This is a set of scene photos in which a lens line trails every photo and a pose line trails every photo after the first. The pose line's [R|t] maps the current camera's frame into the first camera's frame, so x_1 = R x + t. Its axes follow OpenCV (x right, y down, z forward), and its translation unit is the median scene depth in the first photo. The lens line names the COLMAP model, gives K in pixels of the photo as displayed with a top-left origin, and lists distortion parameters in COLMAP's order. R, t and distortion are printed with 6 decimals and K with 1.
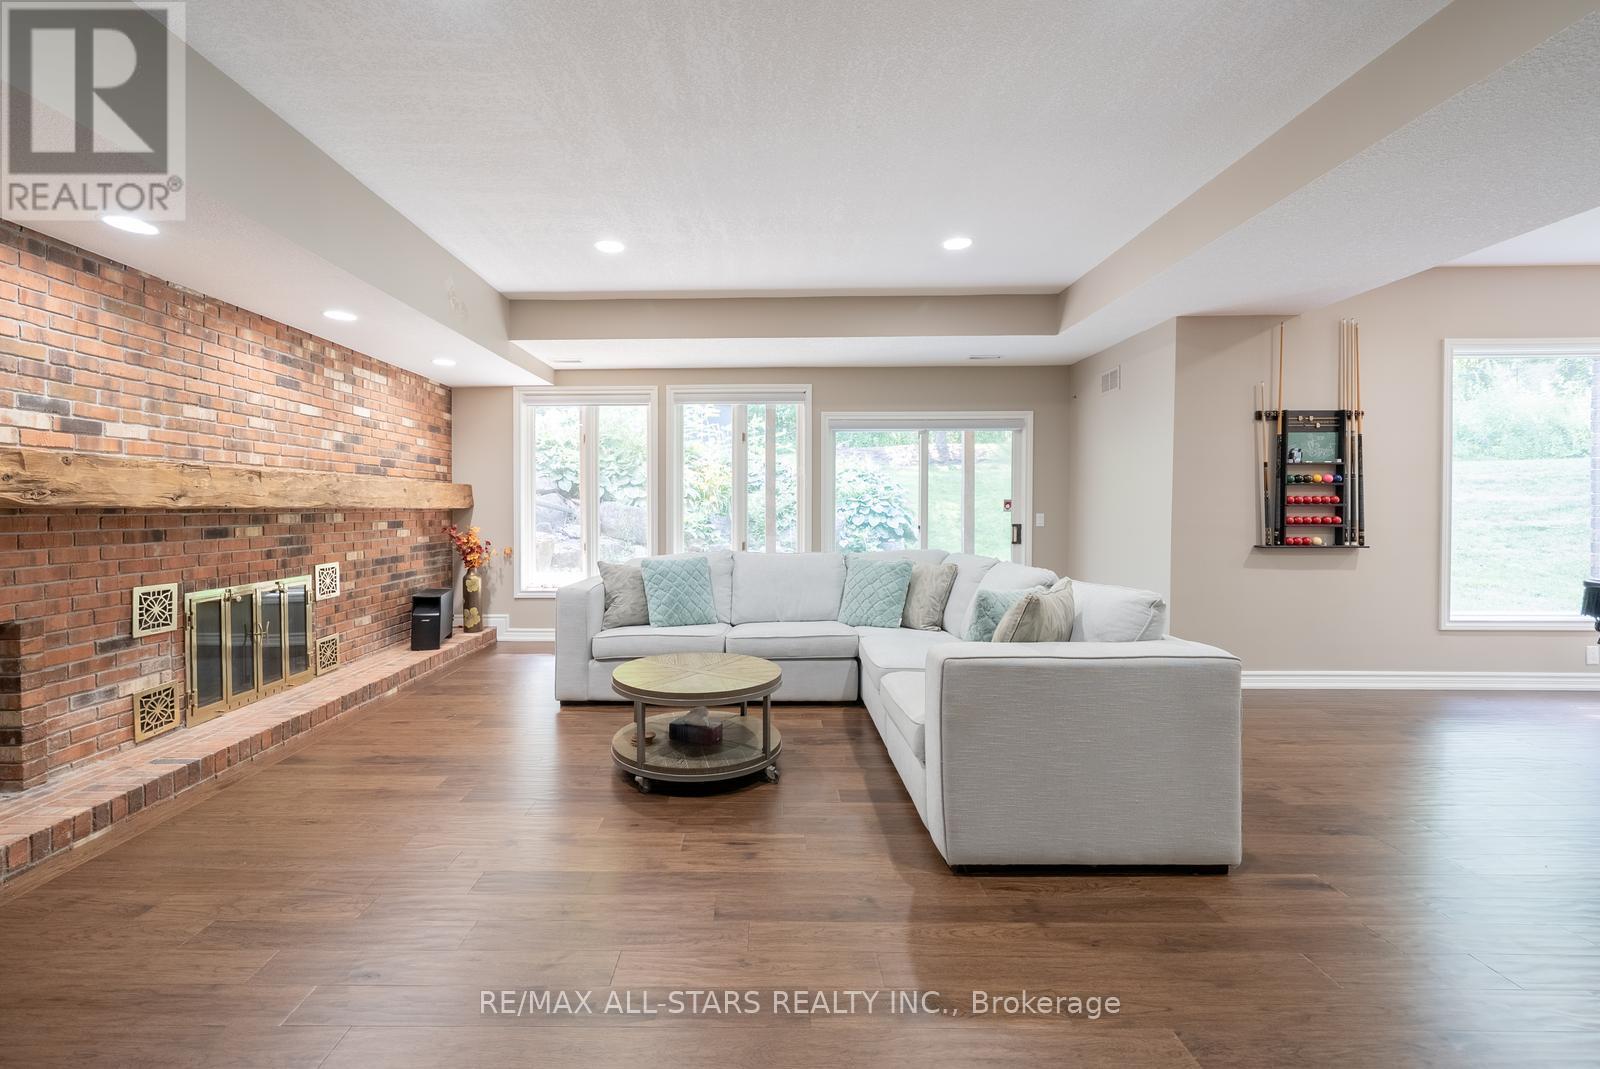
lens RADIAL K [[679.3, 0, 763.2], [0, 679.3, 505.4], [0, 0, 1]] dist [0.000088, -0.000830]
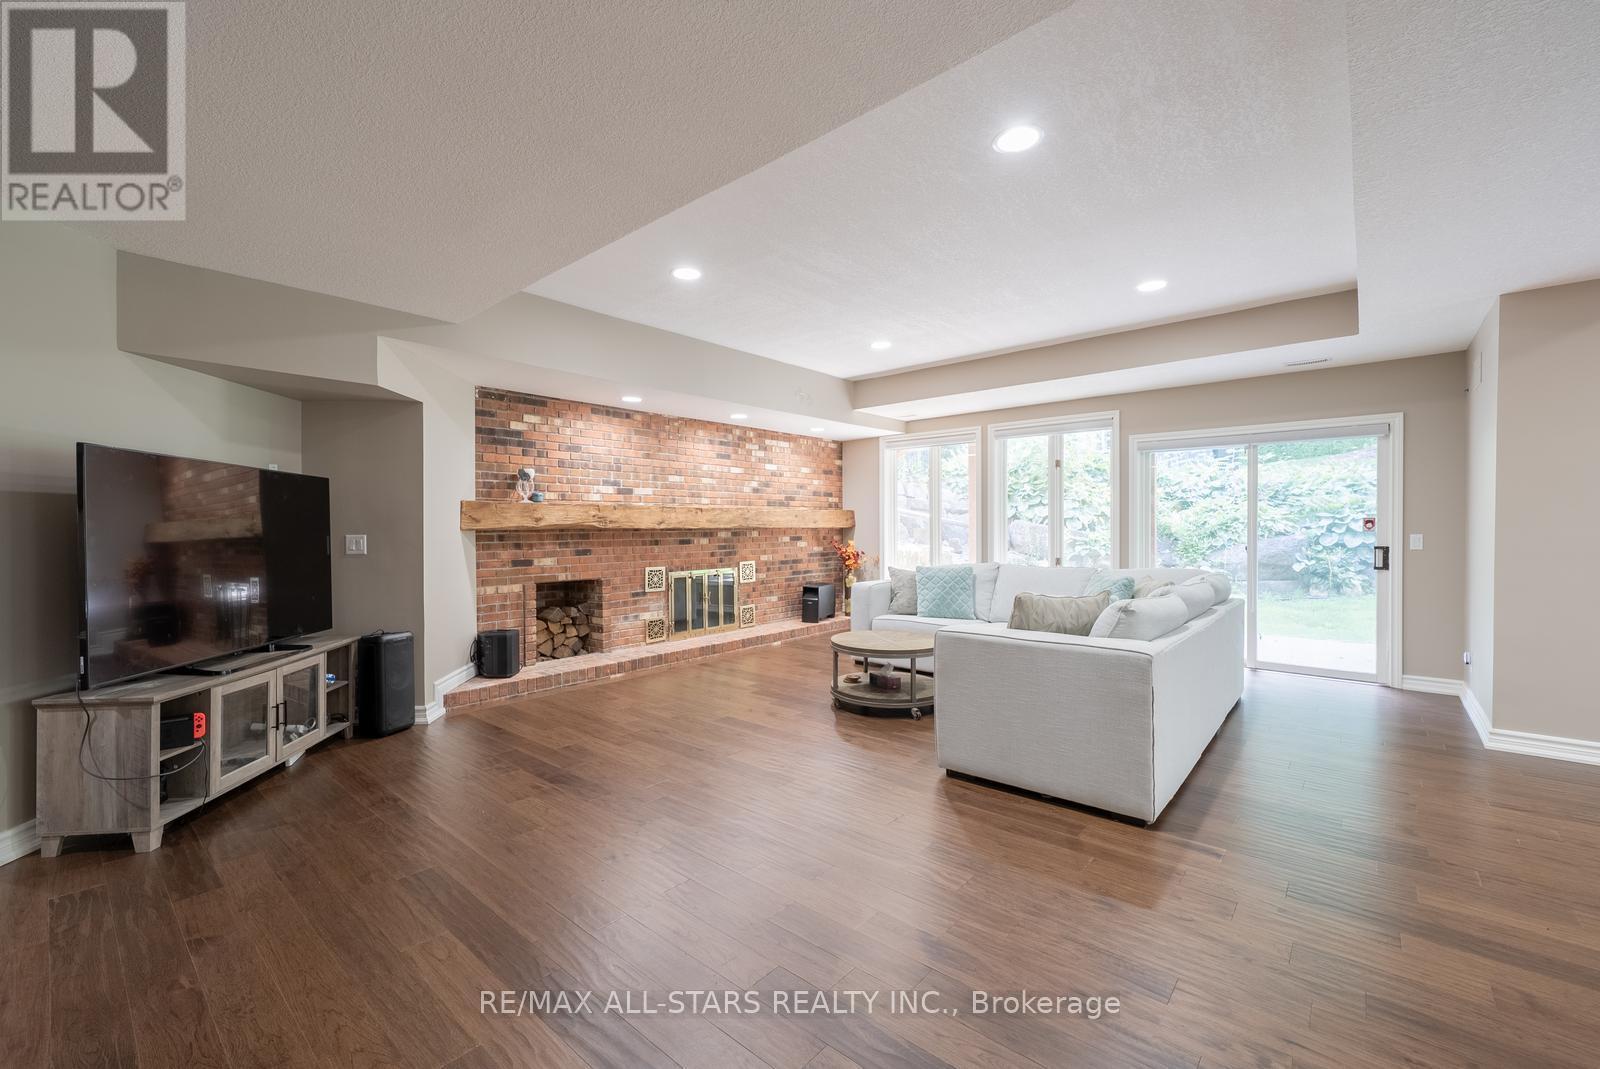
lens RADIAL K [[661.0, 0, 775.9], [0, 661.0, 515.1], [0, 0, 1]] dist [-0.001496, -0.000156]
pose [[0.753656, -0.011551, -0.657168, 0.494945], [0.004894, 0.999916, -0.011964, -0.008333], [0.657251, 0.005800, 0.753650, -0.179095]]
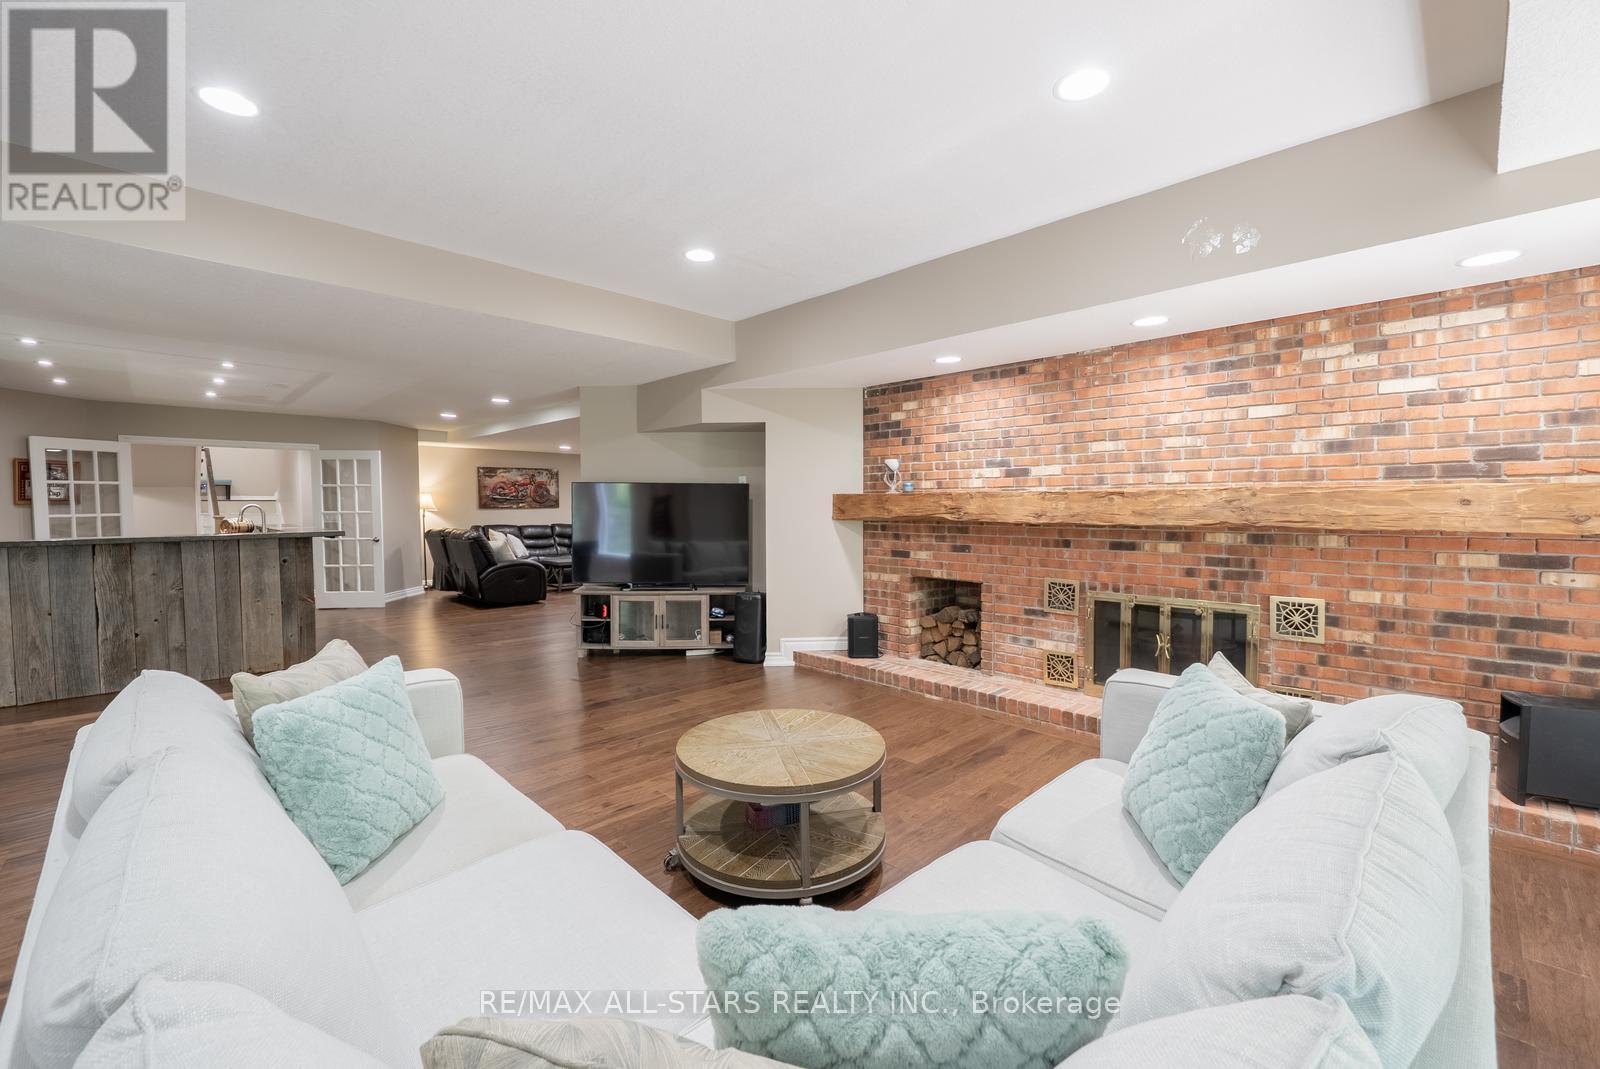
lens RADIAL K [[679.3, 0, 799.9], [0, 679.3, 512.7], [0, 0, 1]] dist [0.000088, -0.000830]
pose [[-0.708474, 0.025748, -0.705267, 0.346368], [0.015822, 0.999663, 0.020602, -0.041446], [0.705560, 0.003438, -0.708642, 1.207257]]
